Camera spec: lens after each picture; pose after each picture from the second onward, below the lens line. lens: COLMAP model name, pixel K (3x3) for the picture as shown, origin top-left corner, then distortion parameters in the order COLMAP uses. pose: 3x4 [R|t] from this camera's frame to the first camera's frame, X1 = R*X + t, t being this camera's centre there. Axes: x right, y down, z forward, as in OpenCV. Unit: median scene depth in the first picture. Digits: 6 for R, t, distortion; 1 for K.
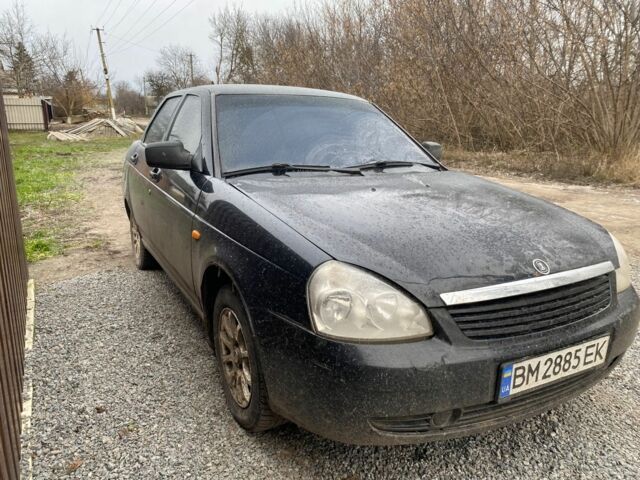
lens RADIAL K [[475.8, 0, 320.0], [0, 475.8, 240.0], [0, 0, 1]] dist [0.066703, -0.102993]
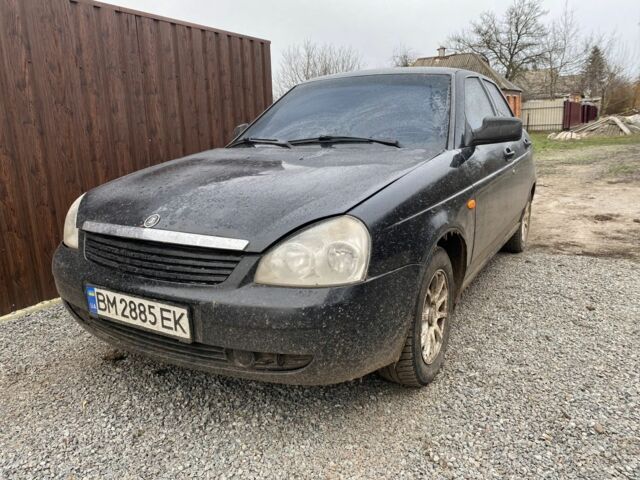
lens RADIAL K [[475.8, 0, 320.0], [0, 475.8, 240.0], [0, 0, 1]] dist [0.066703, -0.102993]
pose [[0.520574, 0.166754, -0.837374, 1.562646], [-0.169182, 0.981442, 0.090267, -0.062345], [0.836887, 0.094678, 0.539125, 0.742455]]
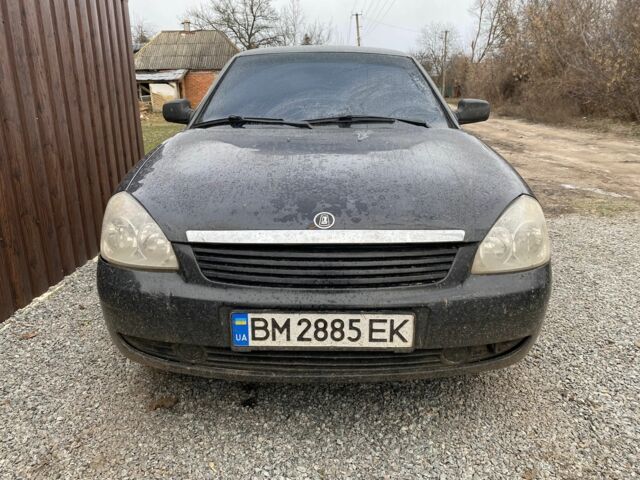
lens RADIAL K [[475.8, 0, 320.0], [0, 475.8, 240.0], [0, 0, 1]] dist [0.066703, -0.102993]
pose [[0.874115, 0.116828, -0.471459, 0.875851], [-0.097394, 0.993087, 0.065513, 0.035519], [0.475853, -0.011348, 0.879451, 0.218660]]
